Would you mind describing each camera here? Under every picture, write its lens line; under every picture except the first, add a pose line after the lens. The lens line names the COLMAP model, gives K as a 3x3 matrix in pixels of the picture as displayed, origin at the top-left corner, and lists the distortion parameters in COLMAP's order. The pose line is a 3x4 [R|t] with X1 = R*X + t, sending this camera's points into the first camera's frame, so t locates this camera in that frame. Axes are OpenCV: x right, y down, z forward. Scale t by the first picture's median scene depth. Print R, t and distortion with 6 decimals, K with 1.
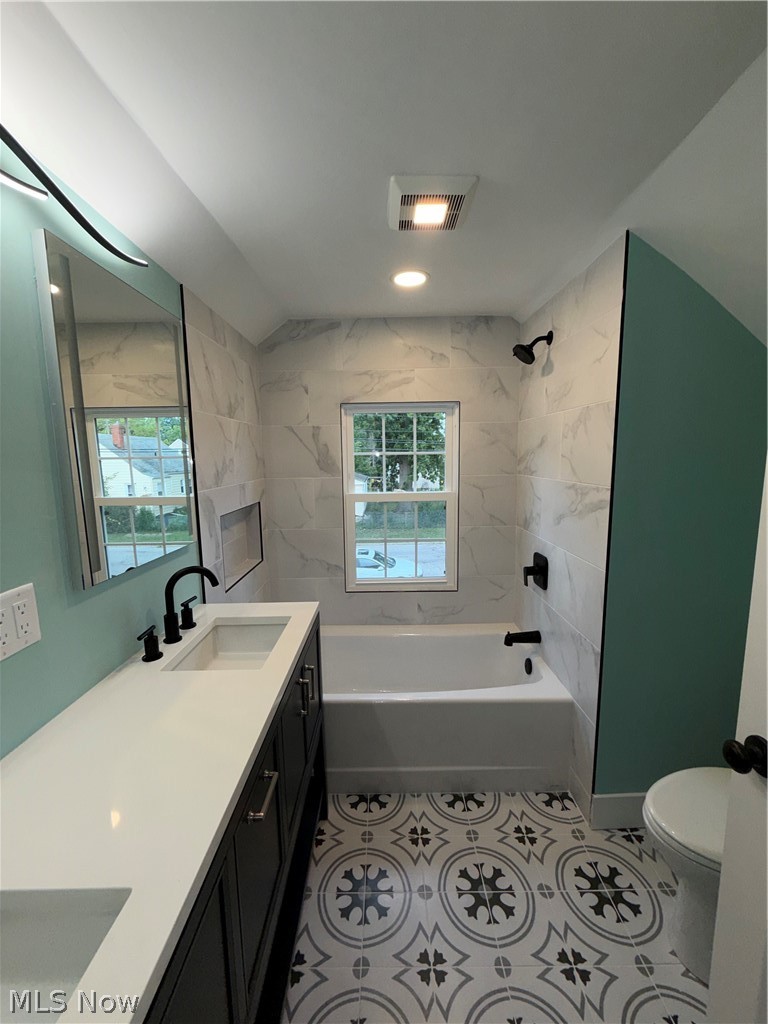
lens RADIAL K [[408.0, 0, 385.7], [0, 408.0, 510.7], [0, 0, 1]] dist [0.002232, -0.000839]
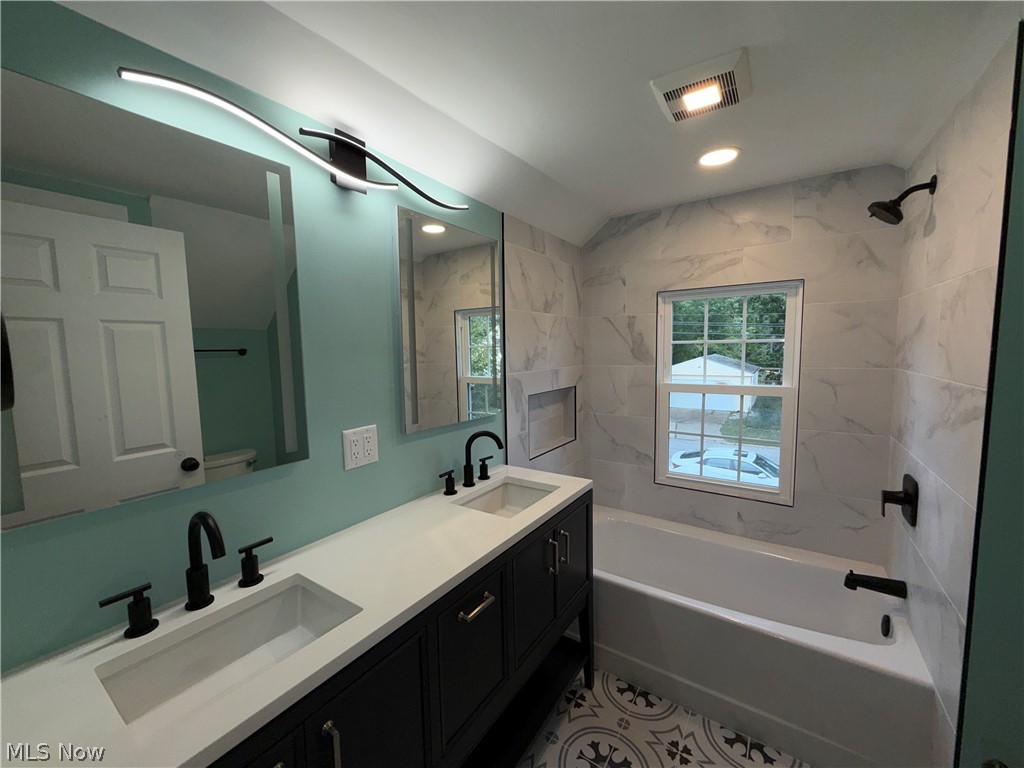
lens RADIAL K [[408.0, 0, 510.0], [0, 408.0, 384.9], [0, 0, 1]] dist [0.002232, -0.000839]
pose [[0.828233, 0.052136, -0.557953, 0.208325], [-0.070330, 0.997461, -0.011195, 0.000279], [0.555953, 0.048513, 0.829797, -0.023214]]
